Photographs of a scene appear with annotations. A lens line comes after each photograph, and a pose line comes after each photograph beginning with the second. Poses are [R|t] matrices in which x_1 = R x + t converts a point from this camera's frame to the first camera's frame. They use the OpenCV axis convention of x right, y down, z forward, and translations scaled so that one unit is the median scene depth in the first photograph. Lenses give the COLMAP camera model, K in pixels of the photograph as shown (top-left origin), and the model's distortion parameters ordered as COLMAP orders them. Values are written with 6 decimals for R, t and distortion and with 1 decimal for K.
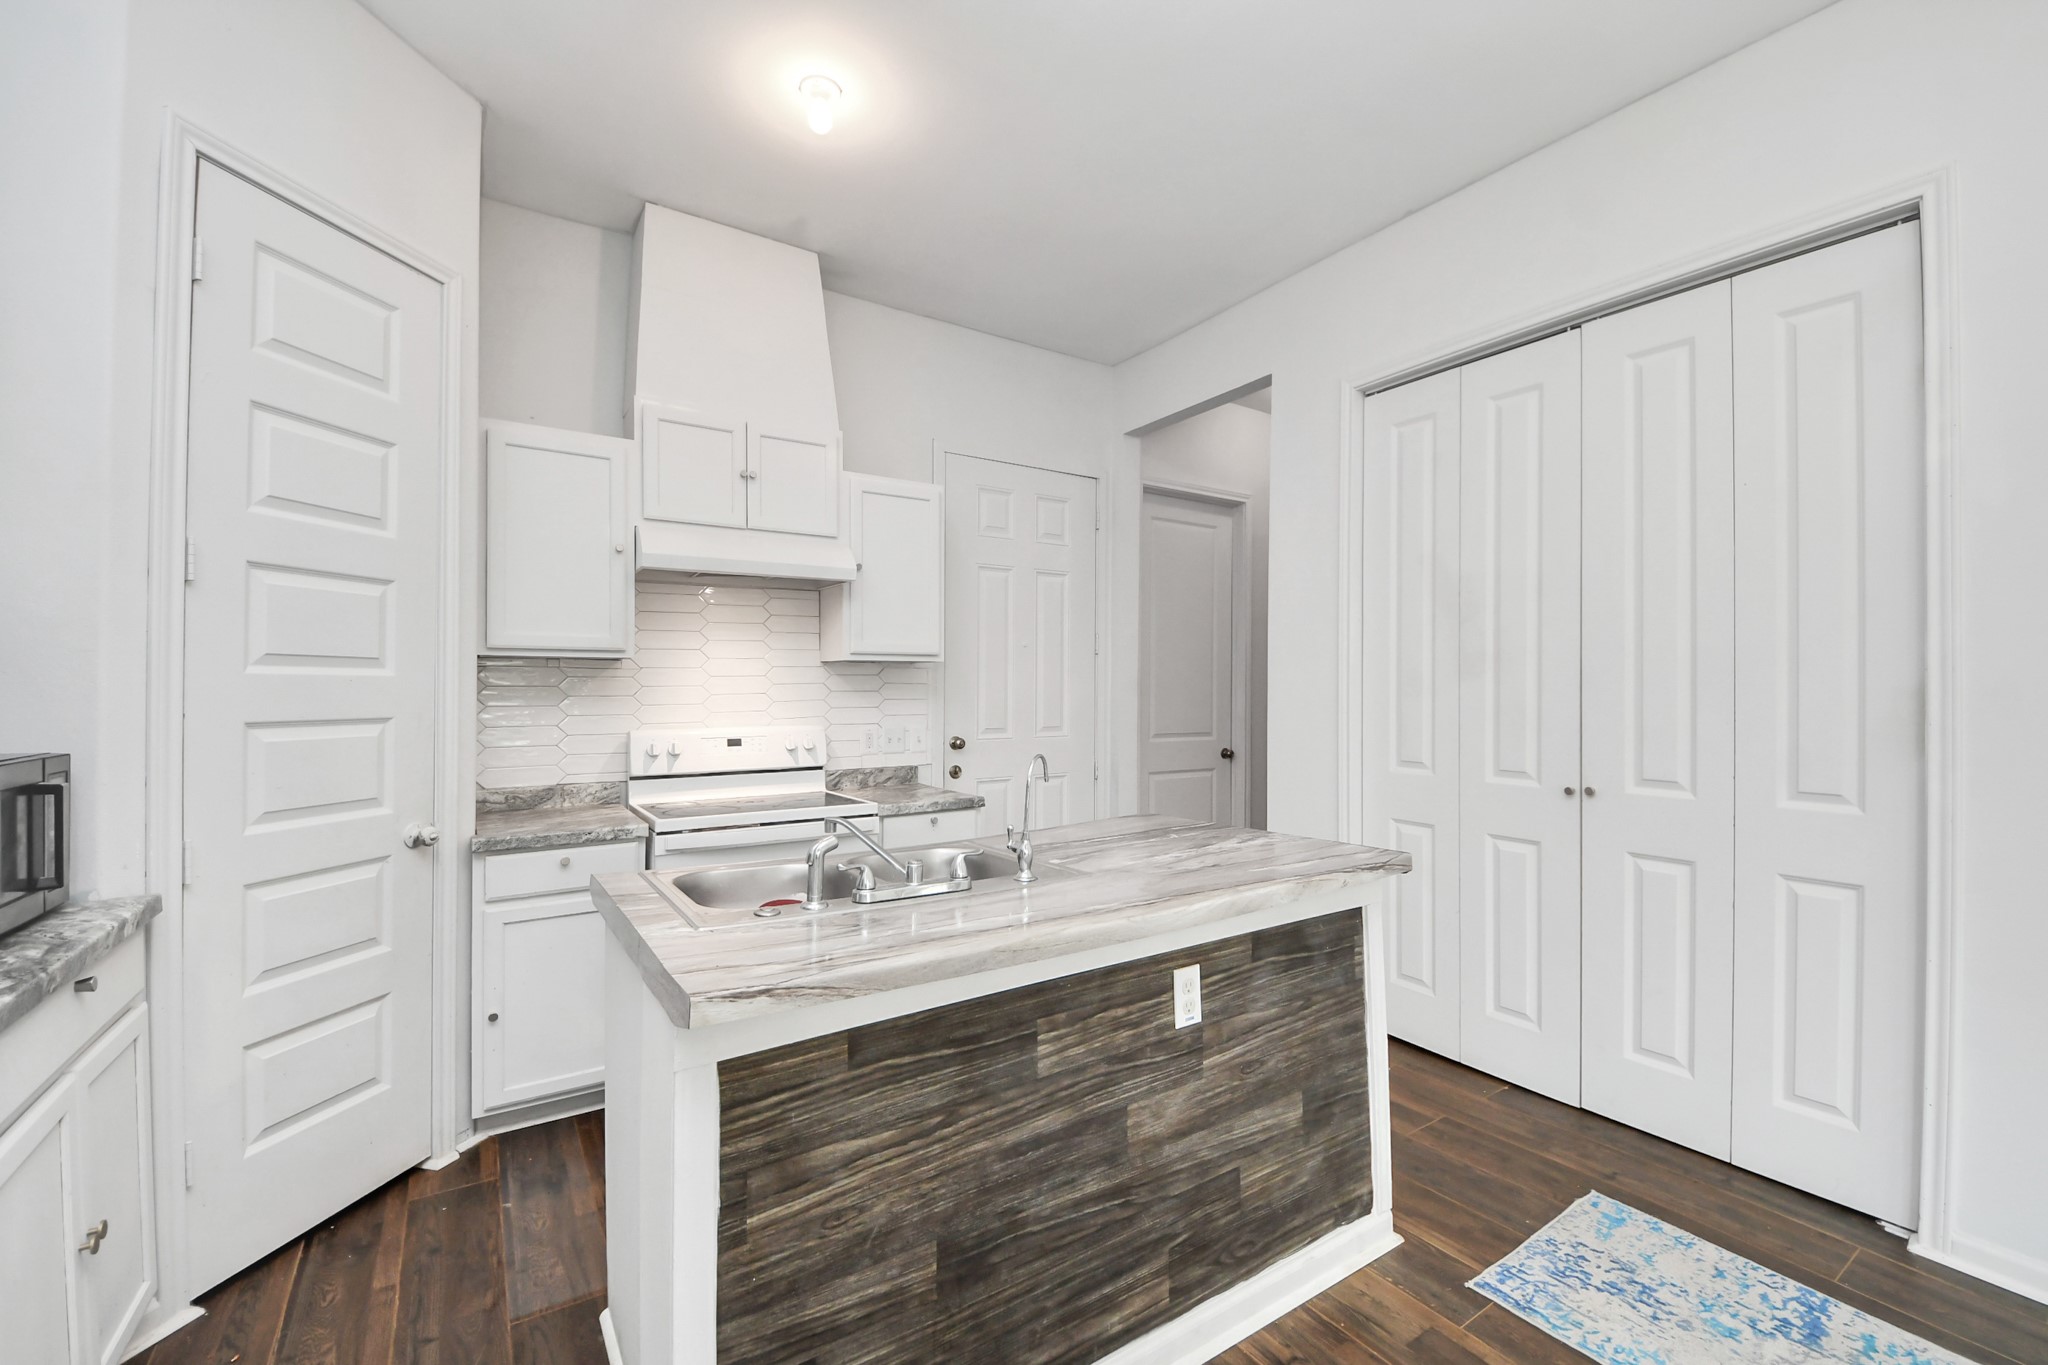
lens RADIAL K [[846.3, 0, 1037.9], [0, 846.3, 680.9], [0, 0, 1]] dist [-0.001376, -0.000231]
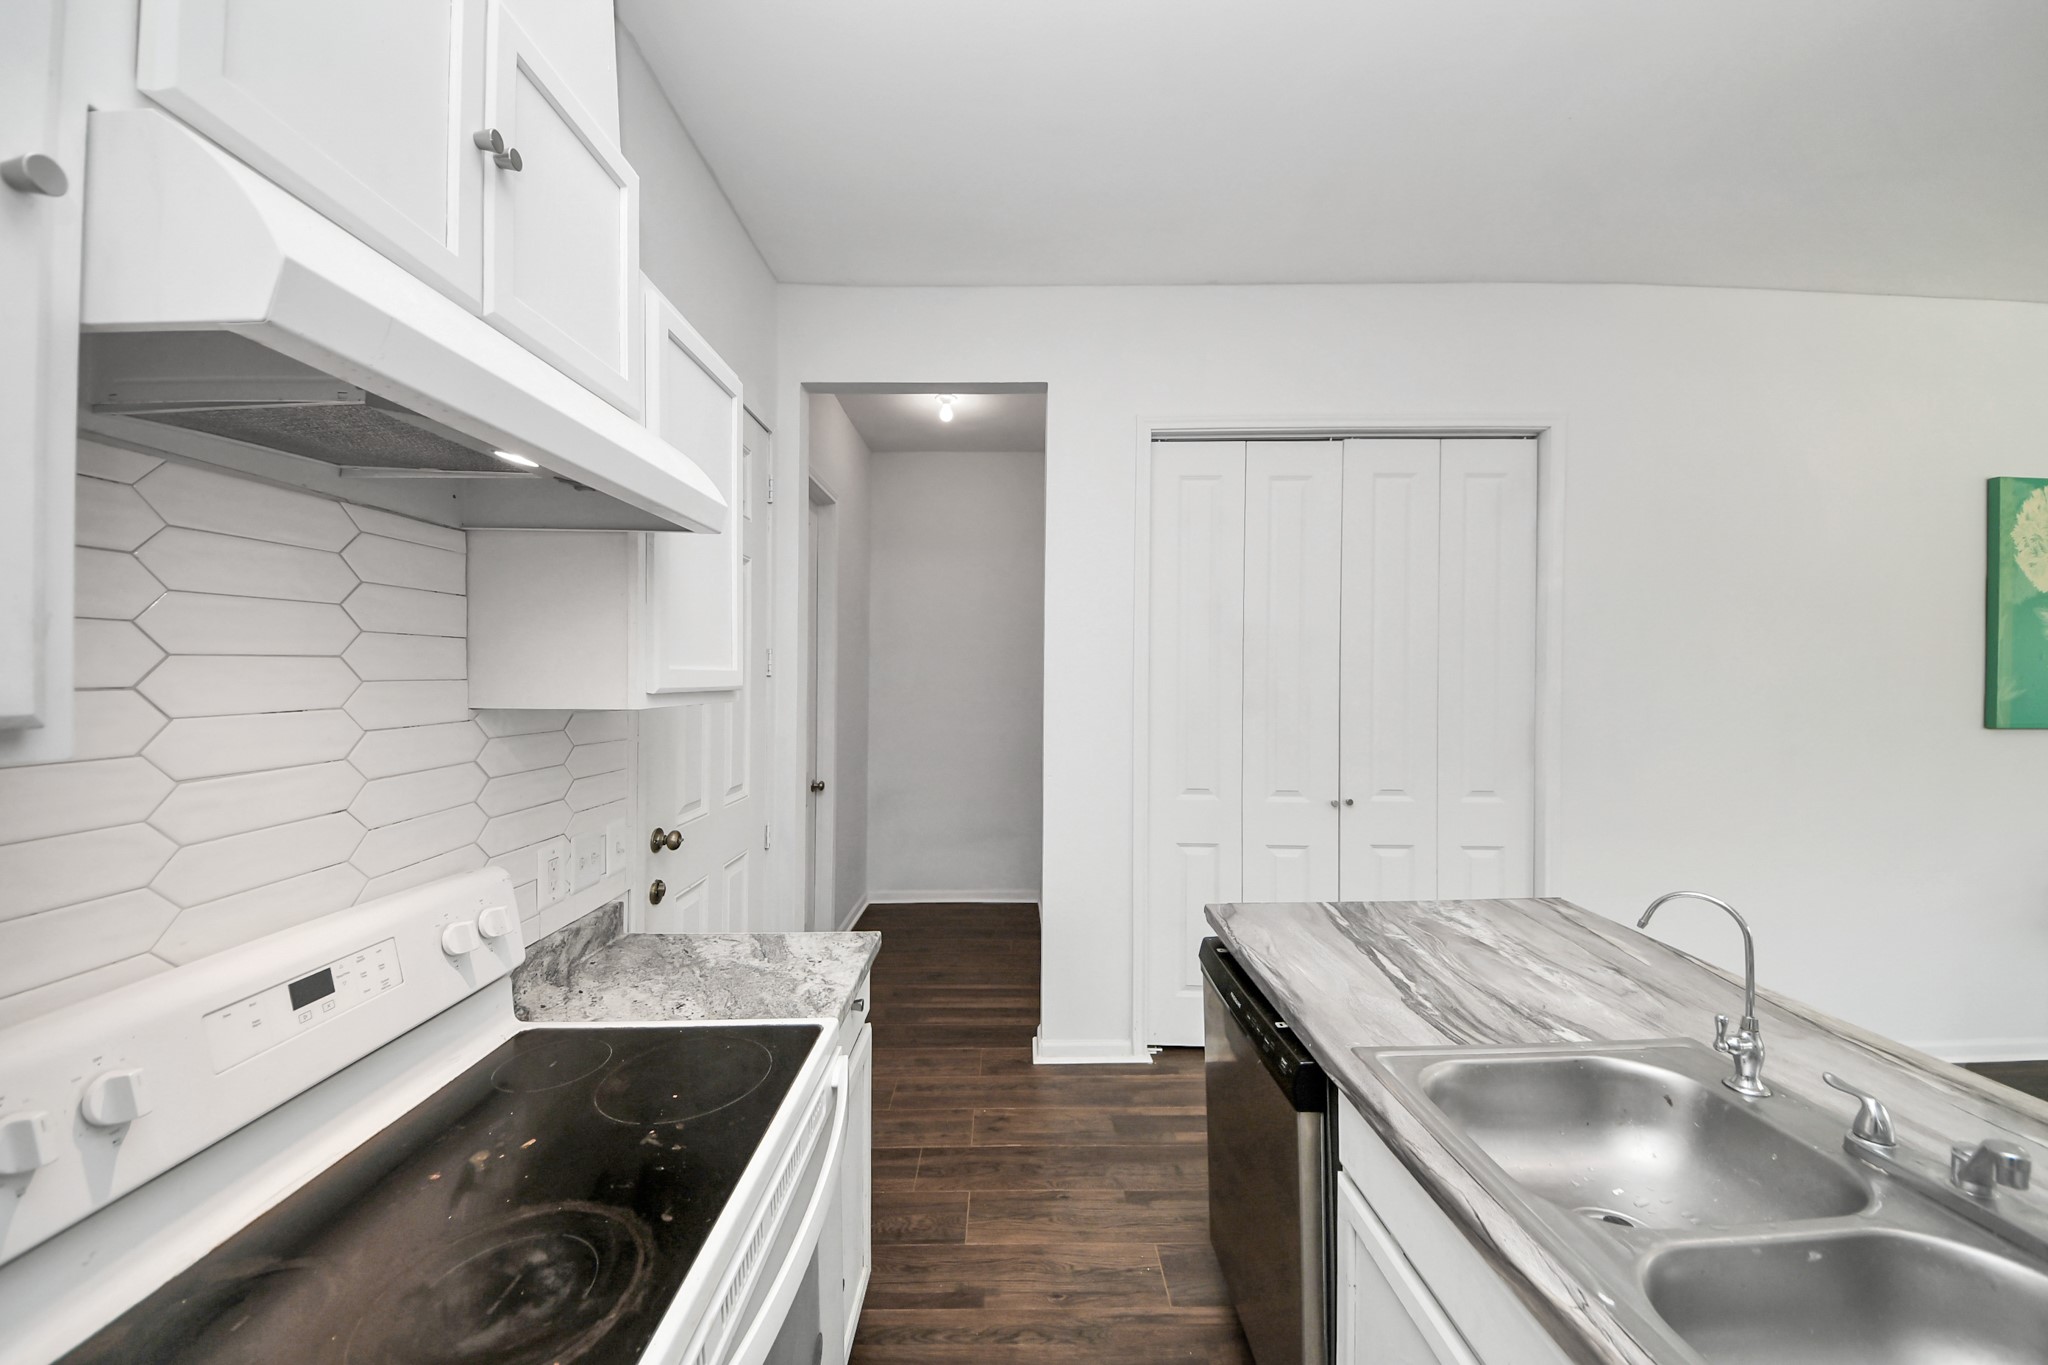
lens RADIAL K [[726.1, 0, 1030.4], [0, 726.1, 679.4], [0, 0, 1]] dist [0.014587, -0.006993]
pose [[0.546199, 0.004996, 0.837640, -0.447326], [-0.010962, 0.999939, 0.001184, -0.043961], [-0.837584, -0.009829, 0.546221, 0.650010]]
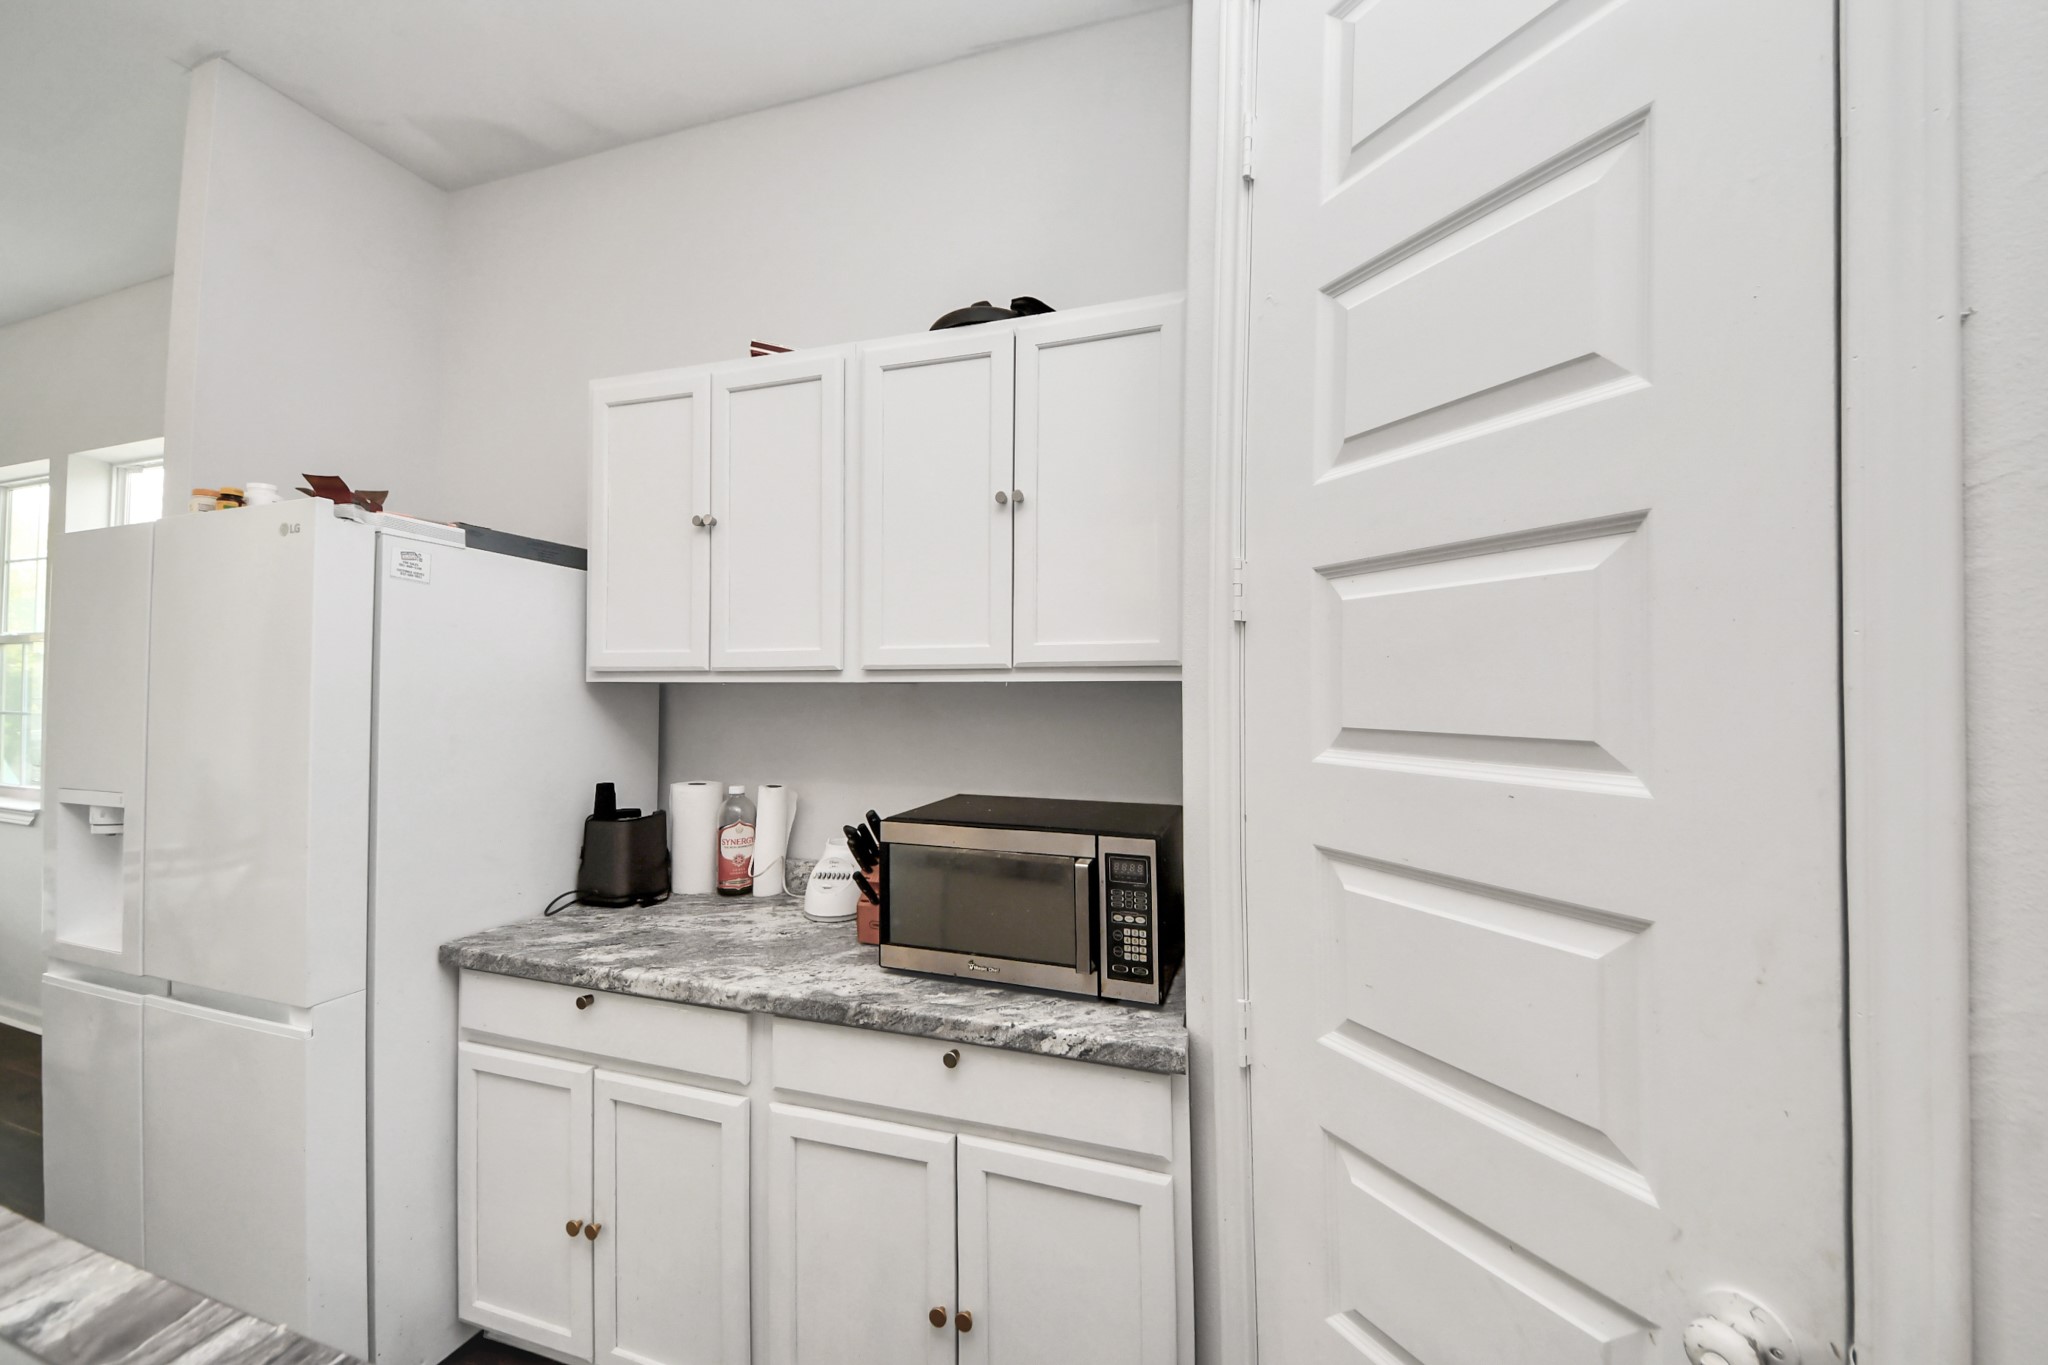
lens RADIAL K [[726.1, 0, 1043.0], [0, 726.1, 681.9], [0, 0, 1]] dist [0.014587, -0.006993]
pose [[-0.775348, -0.014931, -0.631358, -0.272506], [-0.002612, 0.999788, -0.020436, -0.030619], [0.631529, -0.014196, -0.775222, 0.728916]]
